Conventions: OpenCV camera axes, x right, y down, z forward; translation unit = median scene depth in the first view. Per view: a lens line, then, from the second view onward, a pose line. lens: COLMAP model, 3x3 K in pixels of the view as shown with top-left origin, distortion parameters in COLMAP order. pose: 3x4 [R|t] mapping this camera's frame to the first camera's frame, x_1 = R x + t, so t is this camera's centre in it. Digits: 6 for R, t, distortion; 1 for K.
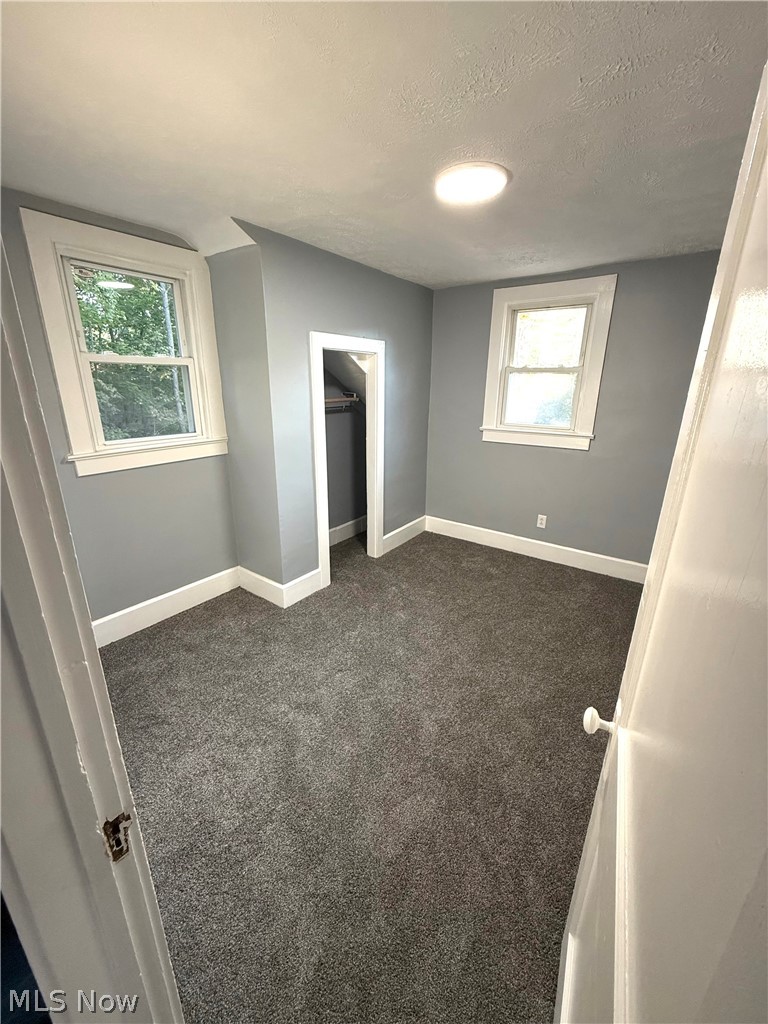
lens RADIAL K [[412.4, 0, 384.0], [0, 412.4, 512.0], [0, 0, 1]] dist [-0.000397, -0.000039]
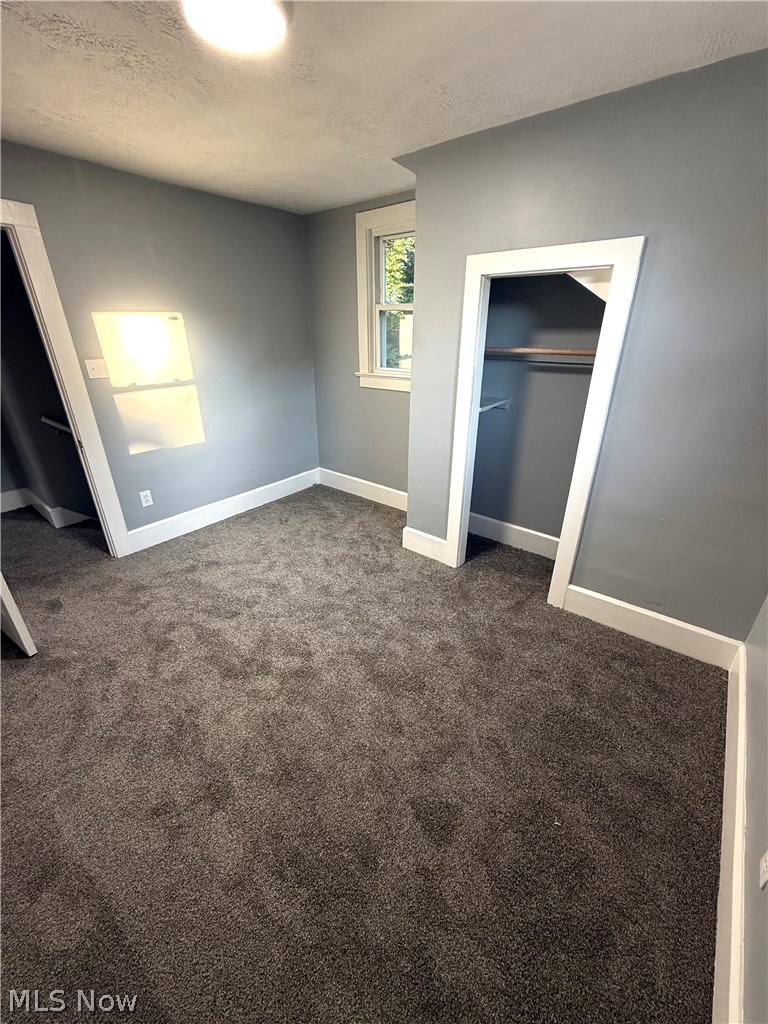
lens RADIAL K [[409.6, 0, 384.0], [0, 409.6, 512.0], [0, 0, 1]] dist [0.000979, 0.000040]
pose [[-0.056224, 0.404663, -0.912736, 0.730326], [-0.305380, 0.863400, 0.401601, -0.268366], [0.950569, 0.301311, 0.075032, 0.898710]]
